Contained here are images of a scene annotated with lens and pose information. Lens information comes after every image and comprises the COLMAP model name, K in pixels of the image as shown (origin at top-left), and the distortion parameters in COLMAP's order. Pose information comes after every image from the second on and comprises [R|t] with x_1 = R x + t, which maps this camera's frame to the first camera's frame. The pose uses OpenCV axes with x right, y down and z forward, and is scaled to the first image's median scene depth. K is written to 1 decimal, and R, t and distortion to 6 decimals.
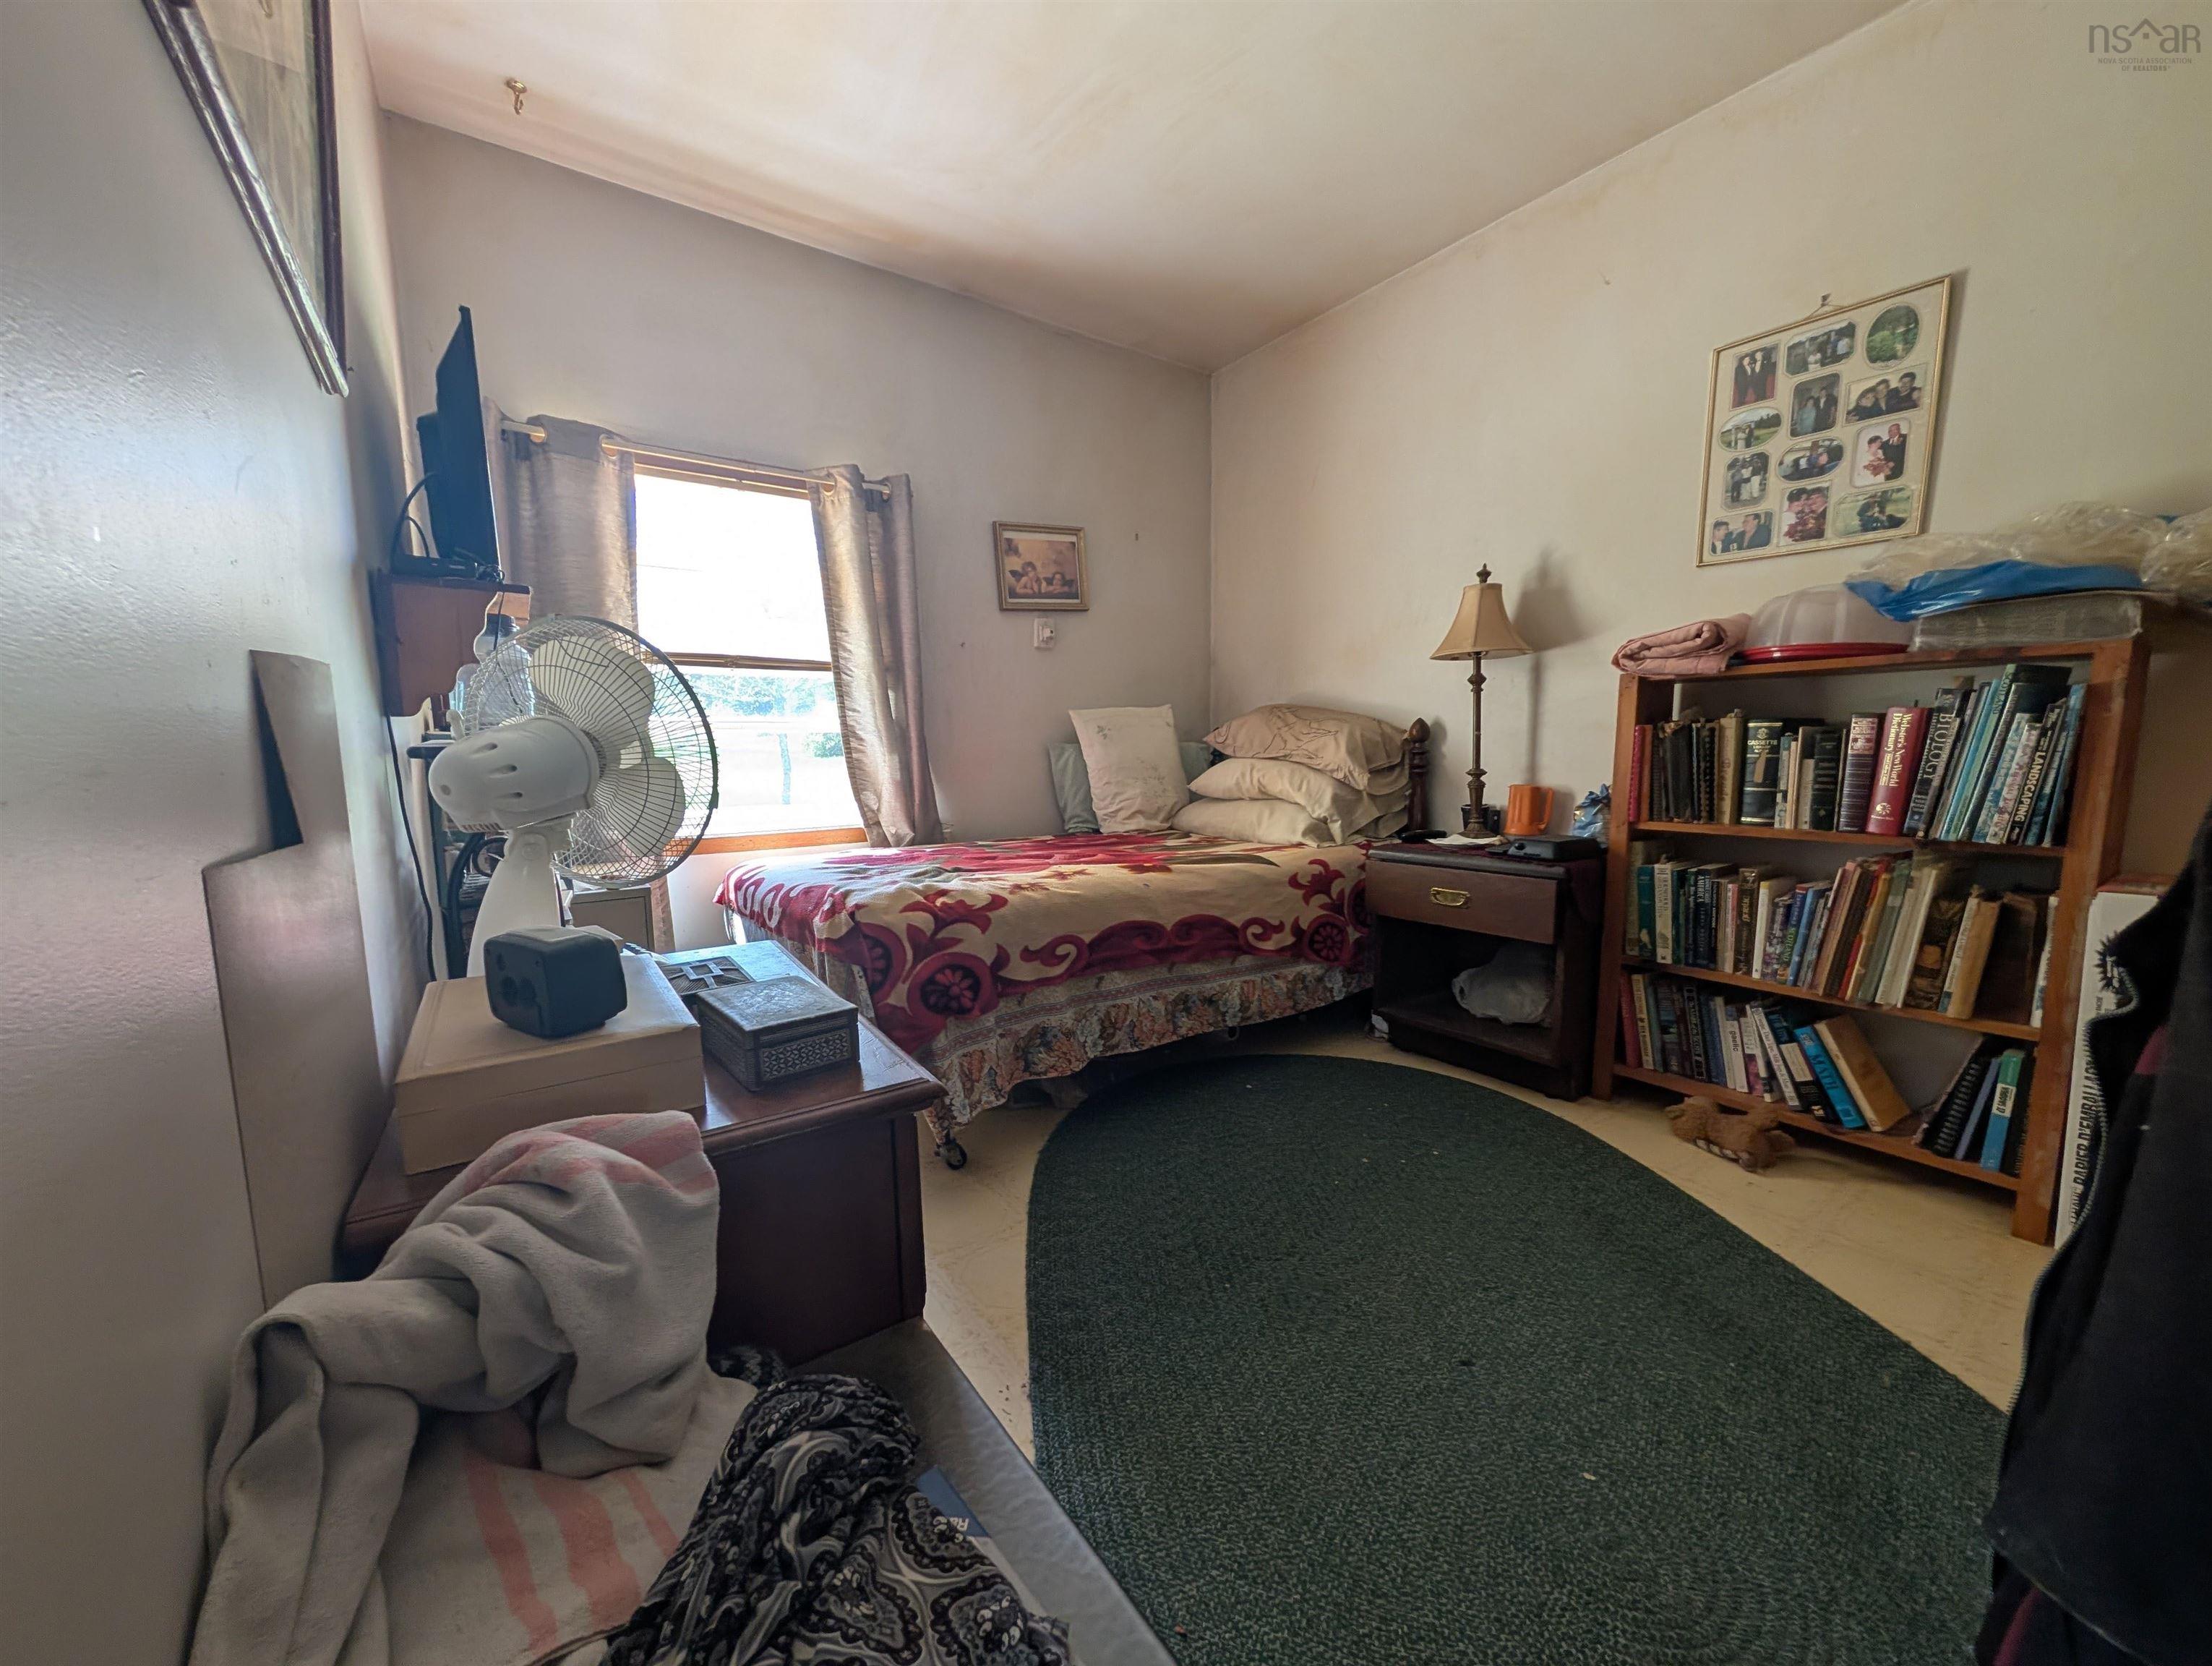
lens RADIAL K [[837.0, 0, 1088.4], [0, 837.0, 846.6], [0, 0, 1]] dist [-0.002496, 0.000761]
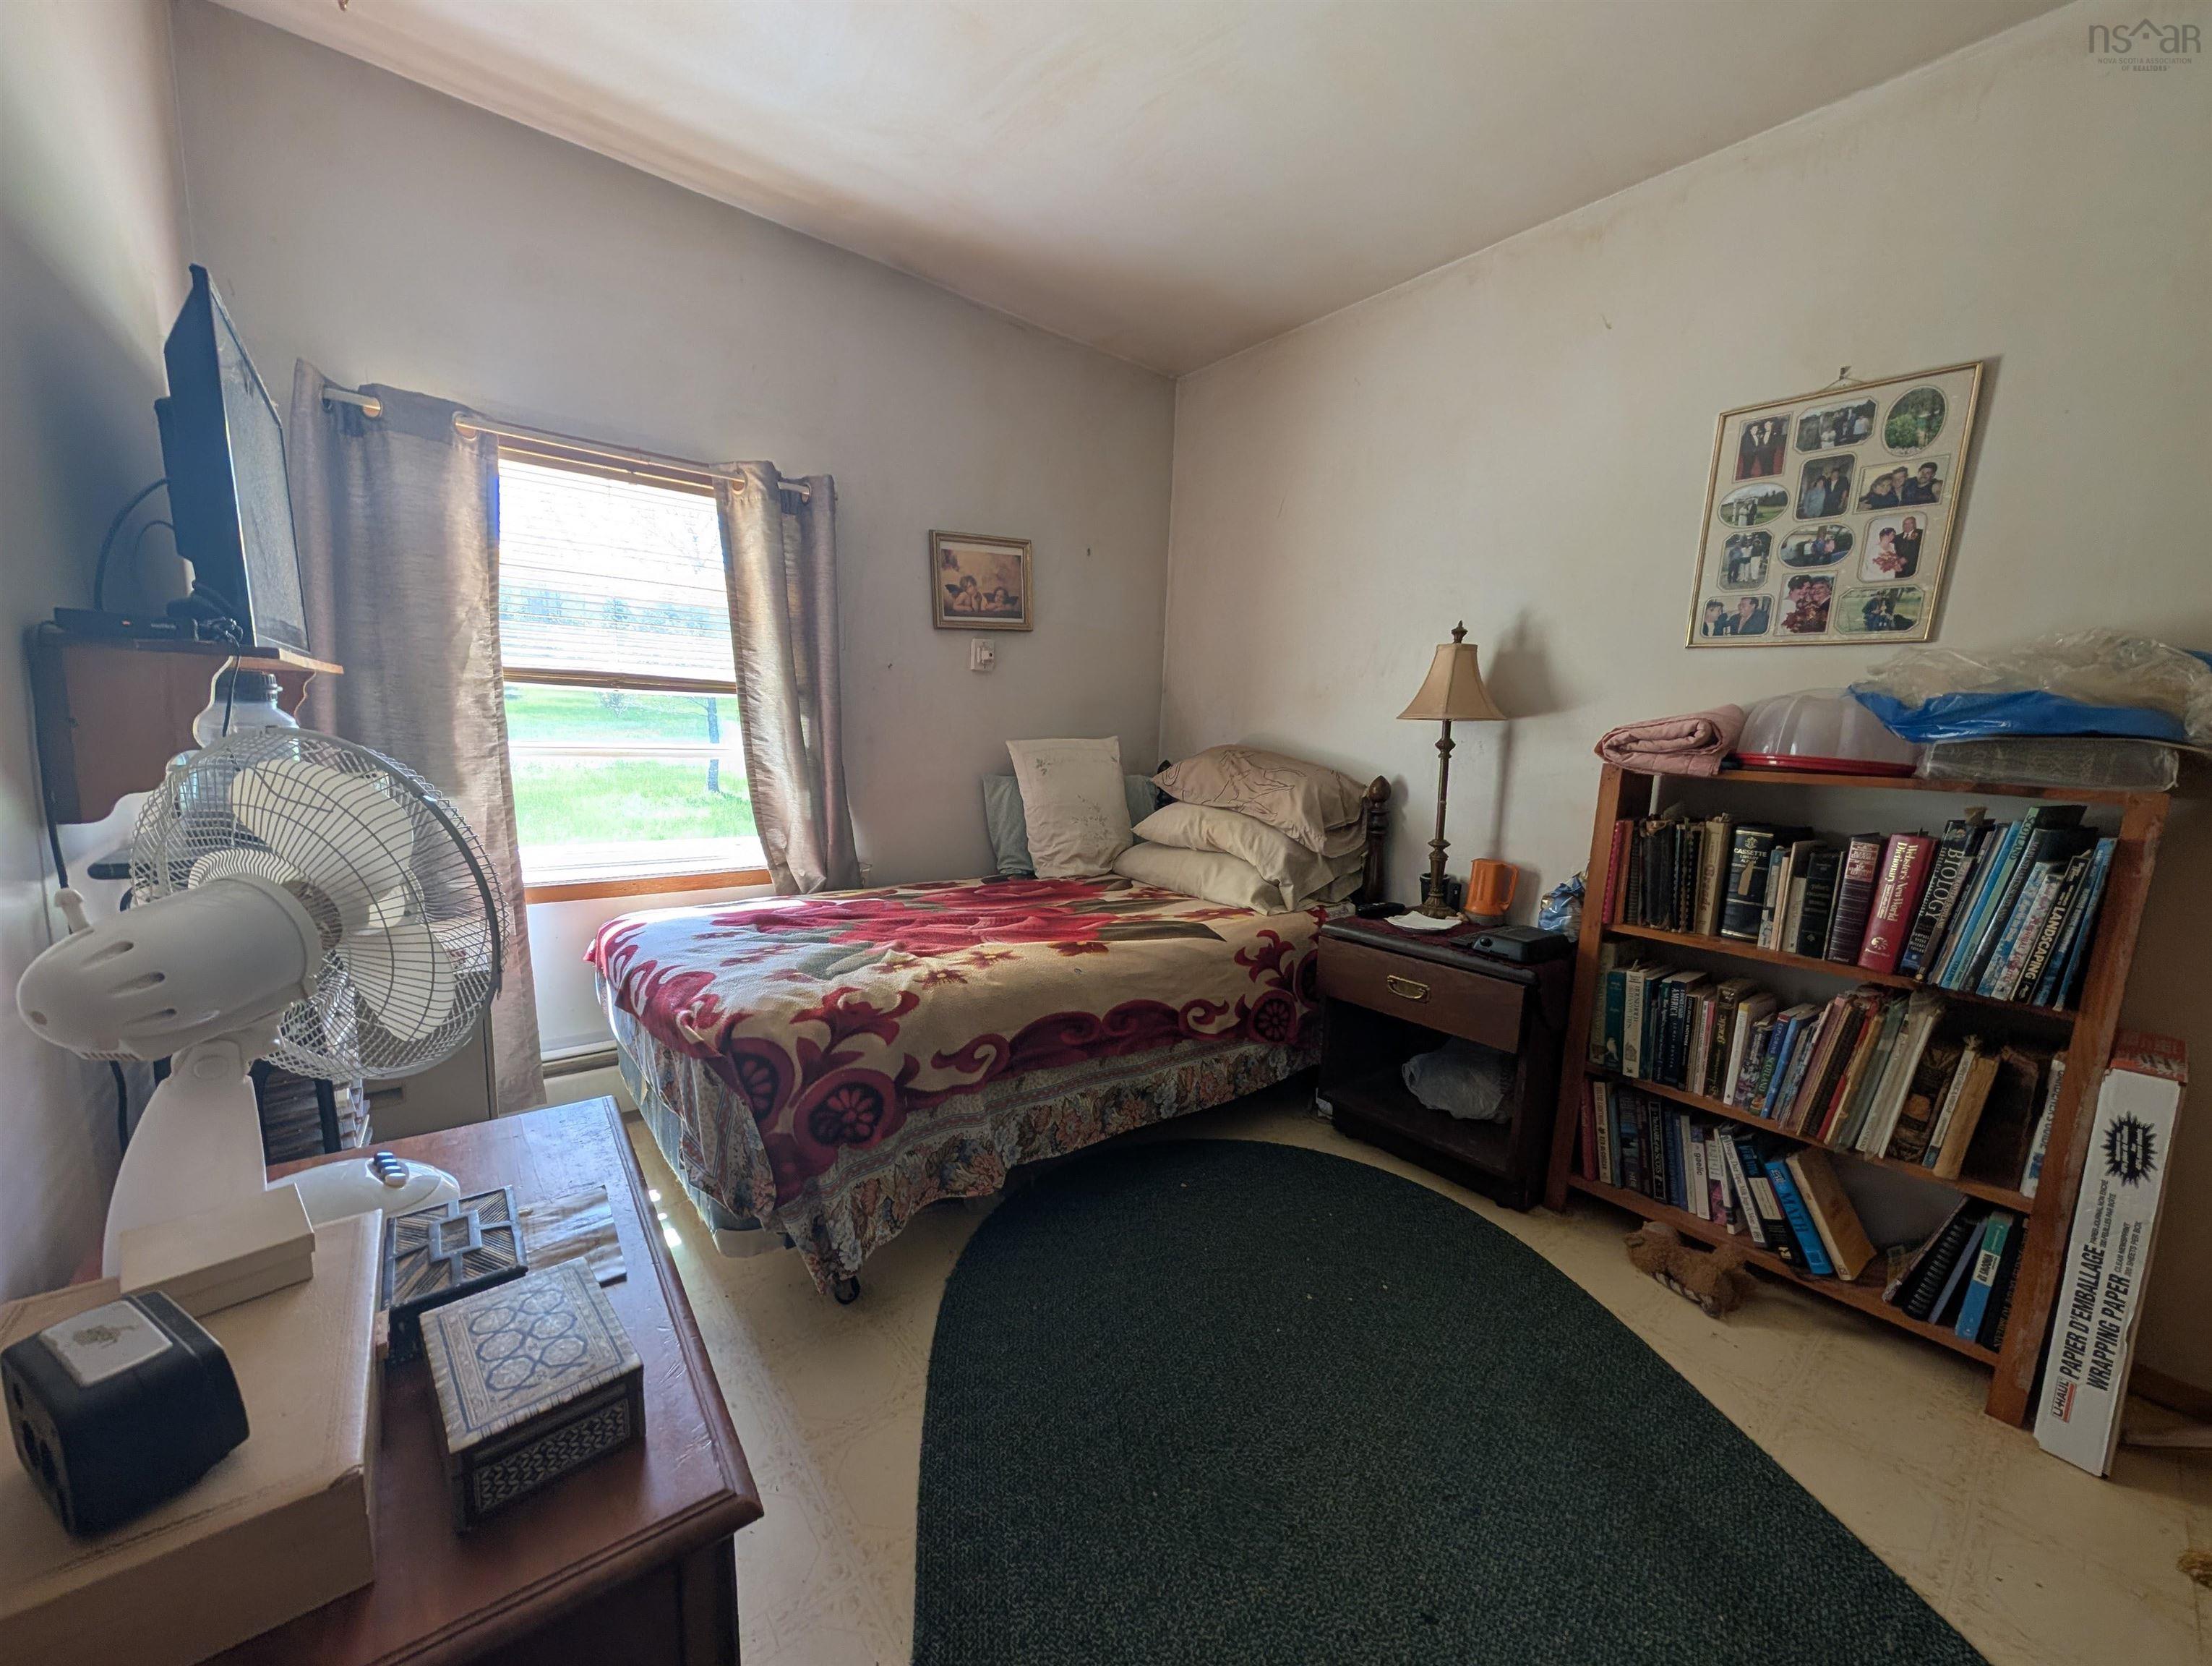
lens RADIAL K [[837.0, 0, 1087.9], [0, 837.0, 846.8], [0, 0, 1]] dist [-0.002496, 0.000761]
pose [[0.996784, 0.040289, 0.069277, 0.011362], [-0.042090, 0.998808, 0.024735, -0.117269], [-0.068197, -0.027572, 0.997291, 0.122467]]
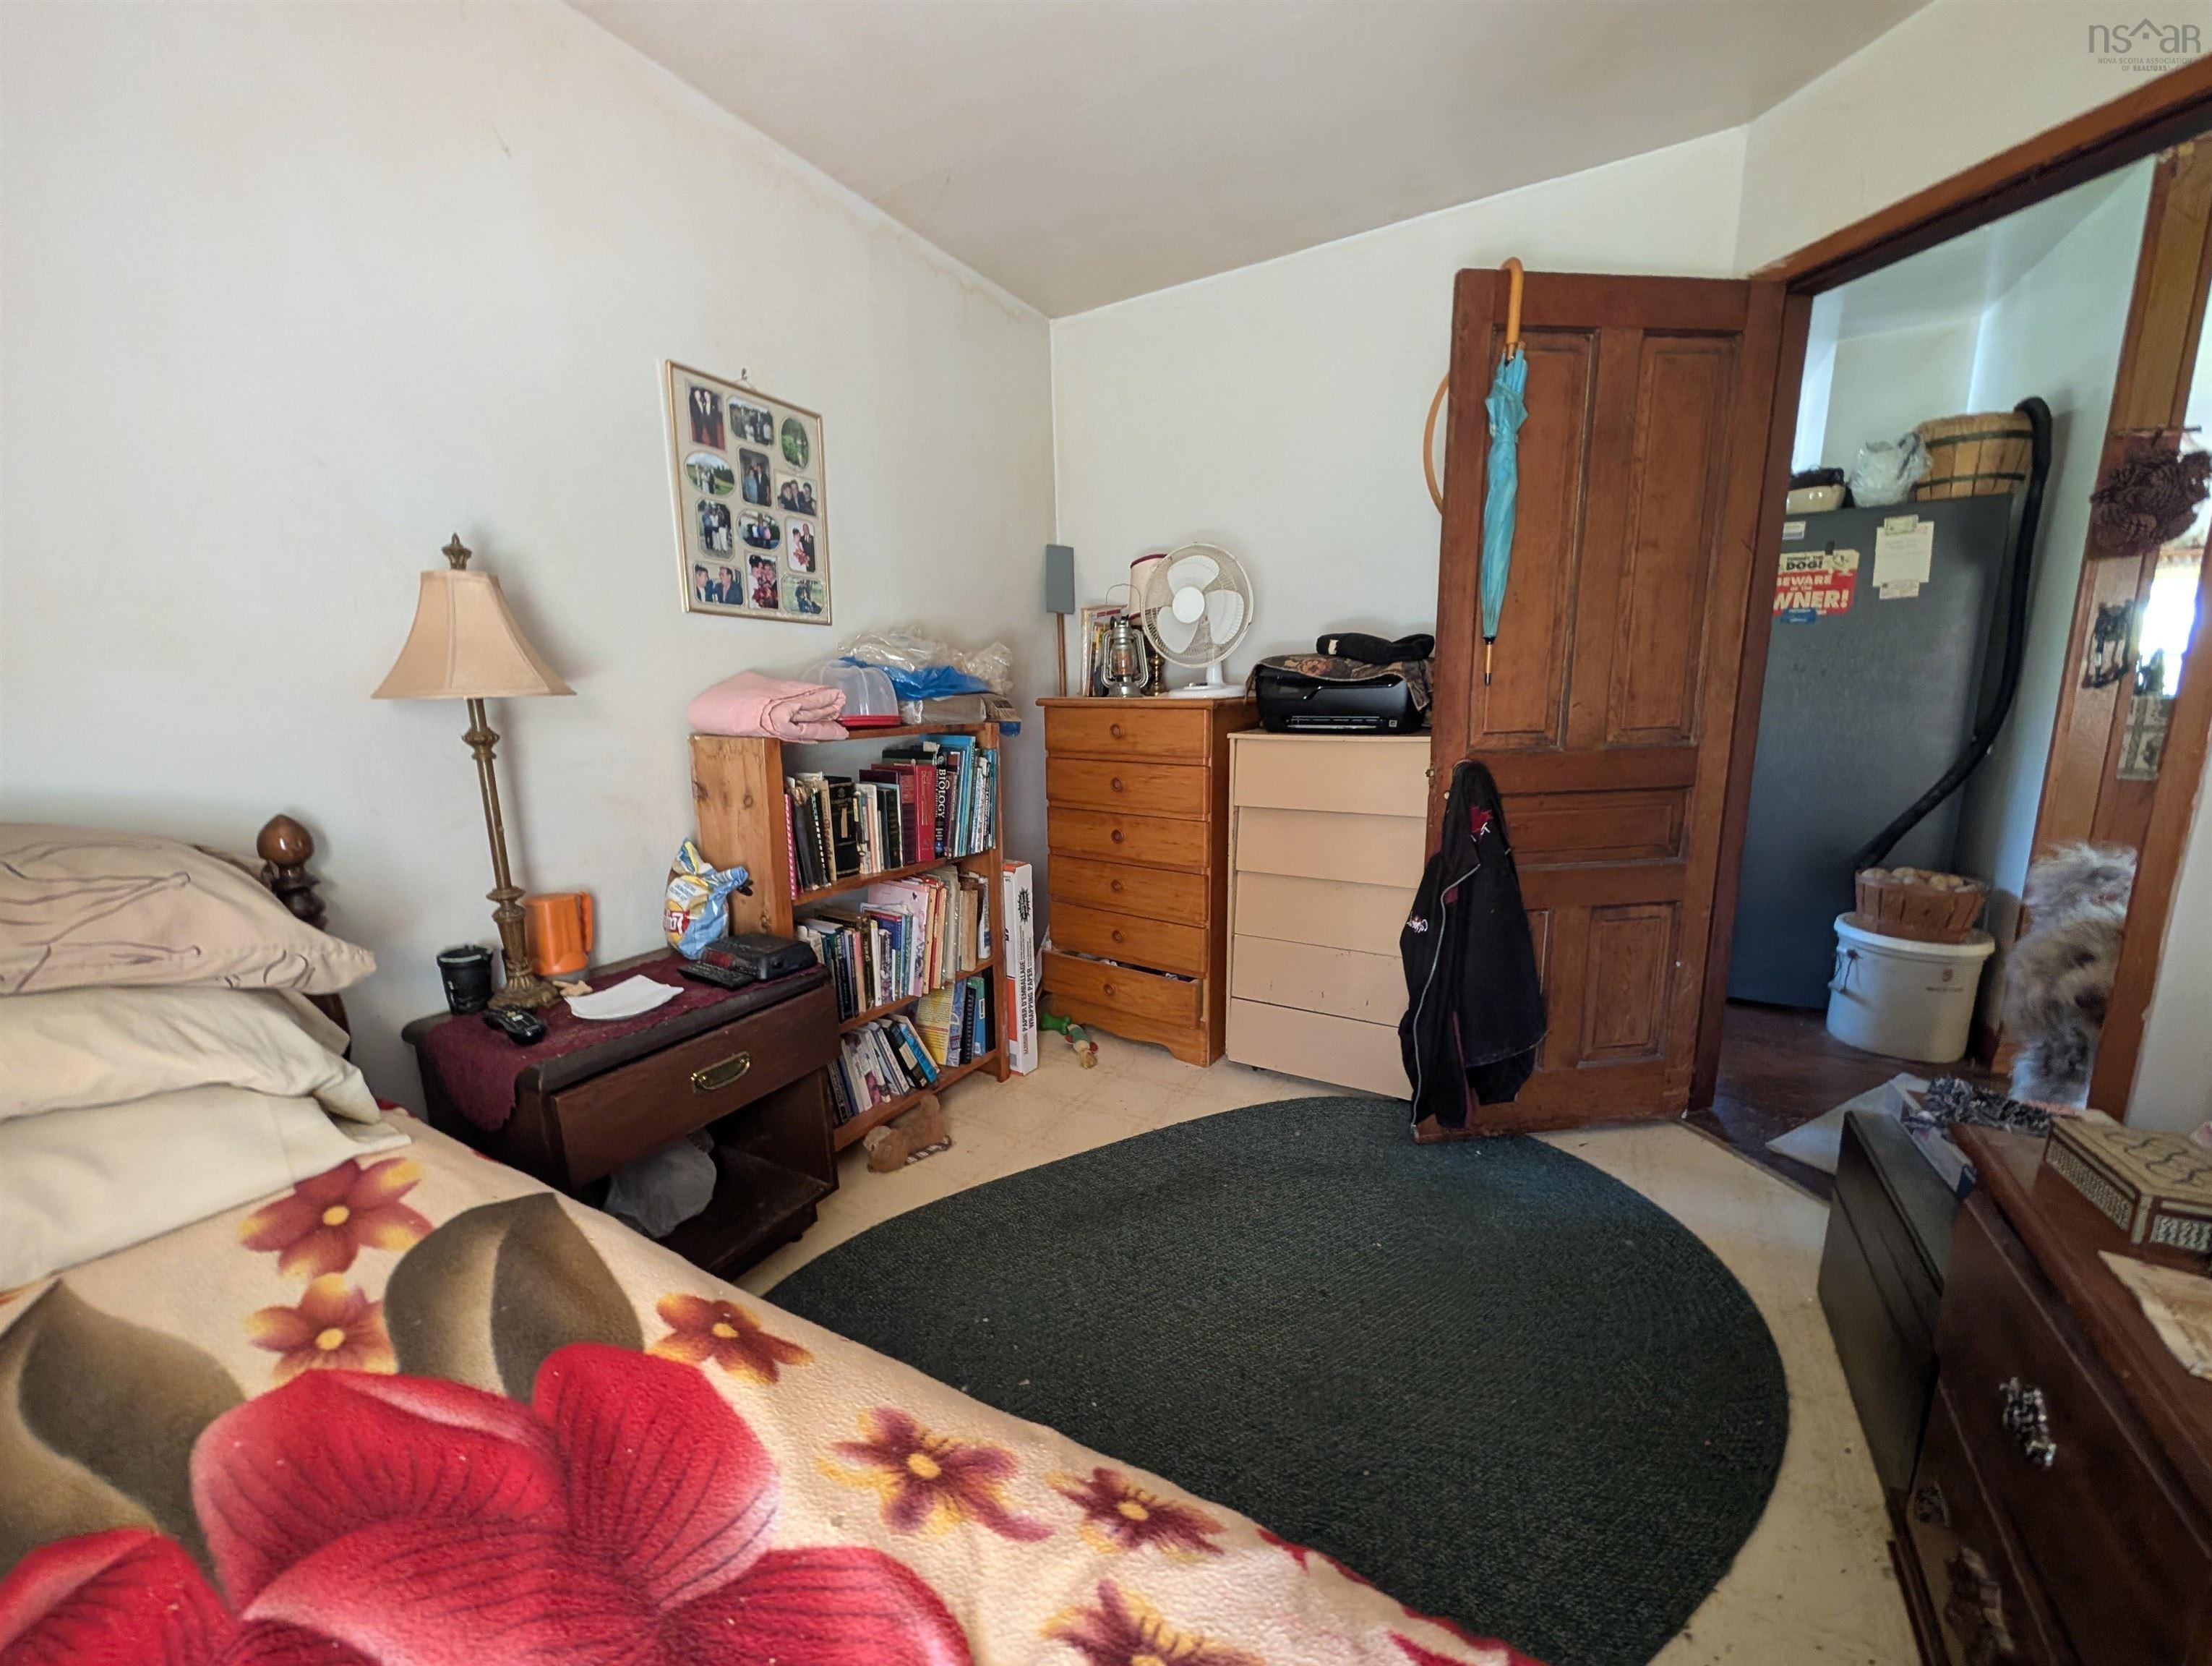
lens RADIAL K [[837.0, 0, 1111.1], [0, 837.0, 843.8], [0, 0, 1]] dist [-0.002496, 0.000761]
pose [[-0.423203, -0.147604, 0.893931, -0.303364], [0.126735, 0.967297, 0.219717, -0.253114], [-0.897127, 0.206277, -0.390657, 1.071923]]
